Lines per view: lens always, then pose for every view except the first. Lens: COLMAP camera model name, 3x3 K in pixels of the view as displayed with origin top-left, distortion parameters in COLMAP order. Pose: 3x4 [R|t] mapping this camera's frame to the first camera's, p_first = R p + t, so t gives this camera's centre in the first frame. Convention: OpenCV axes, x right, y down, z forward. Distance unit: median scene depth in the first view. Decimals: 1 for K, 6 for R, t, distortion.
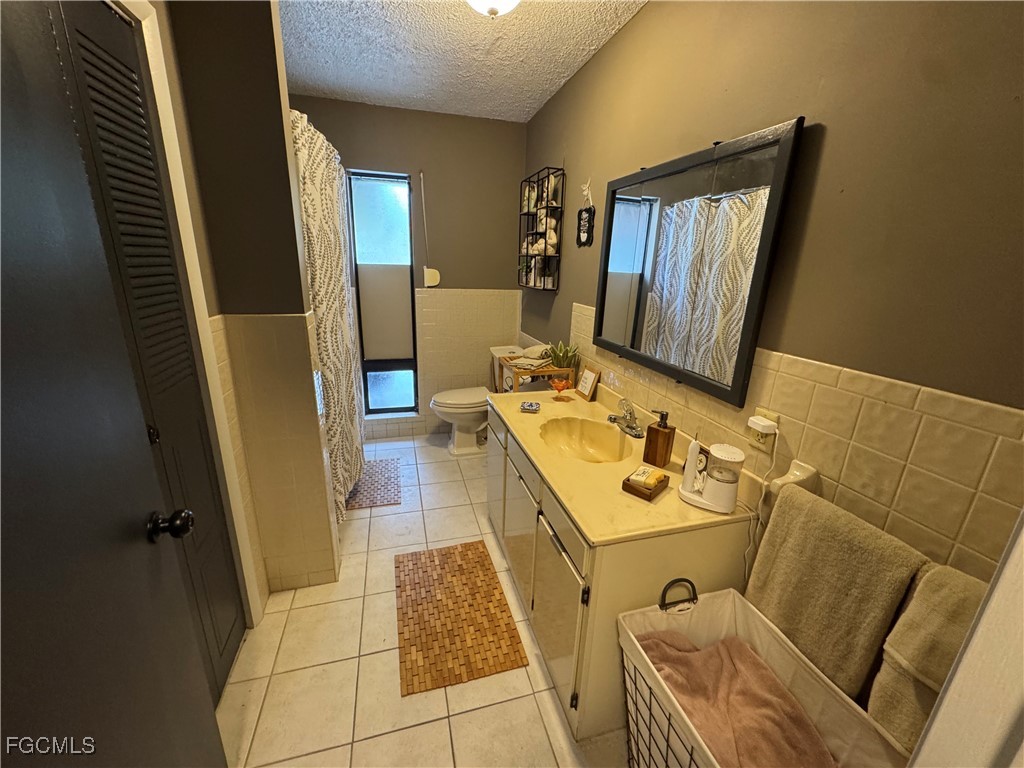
lens RADIAL K [[406.9, 0, 512.0], [0, 406.9, 384.0], [0, 0, 1]] dist [-0.000100, -0.000708]
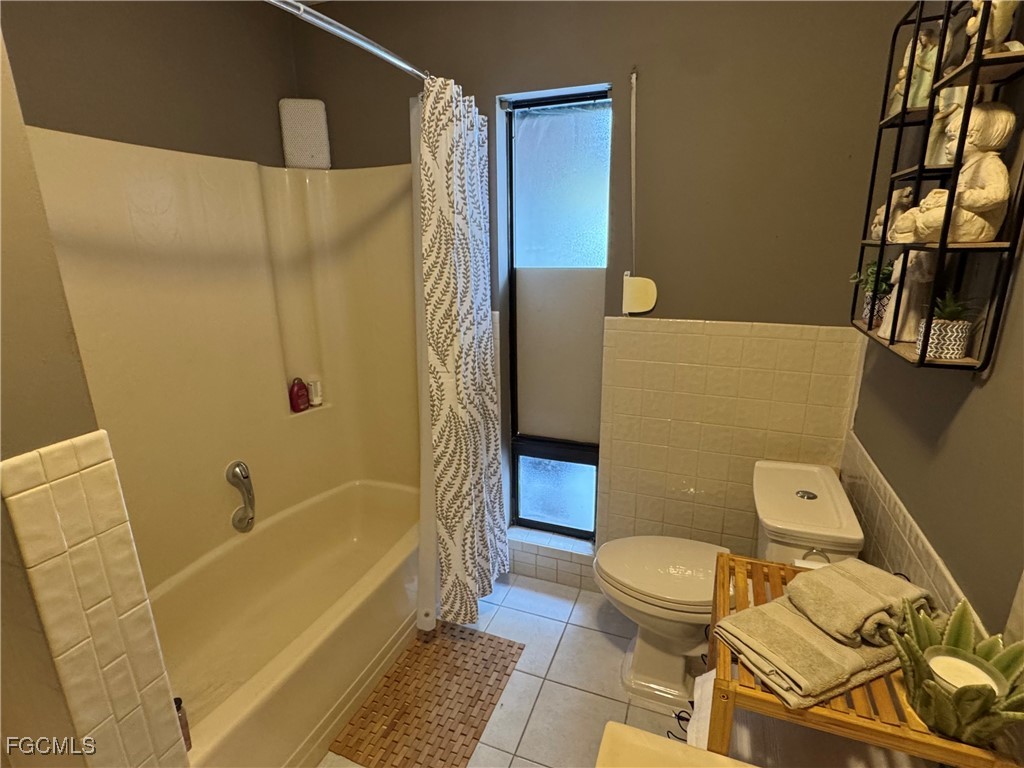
lens RADIAL K [[515.3, 0, 512.0], [0, 515.3, 384.0], [0, 0, 1]] dist [-0.002756, -0.001810]
pose [[0.799732, 0.121575, -0.587919, 0.056447], [-0.135631, 0.990551, 0.020339, -0.170197], [0.584836, 0.063475, 0.808664, 0.489158]]
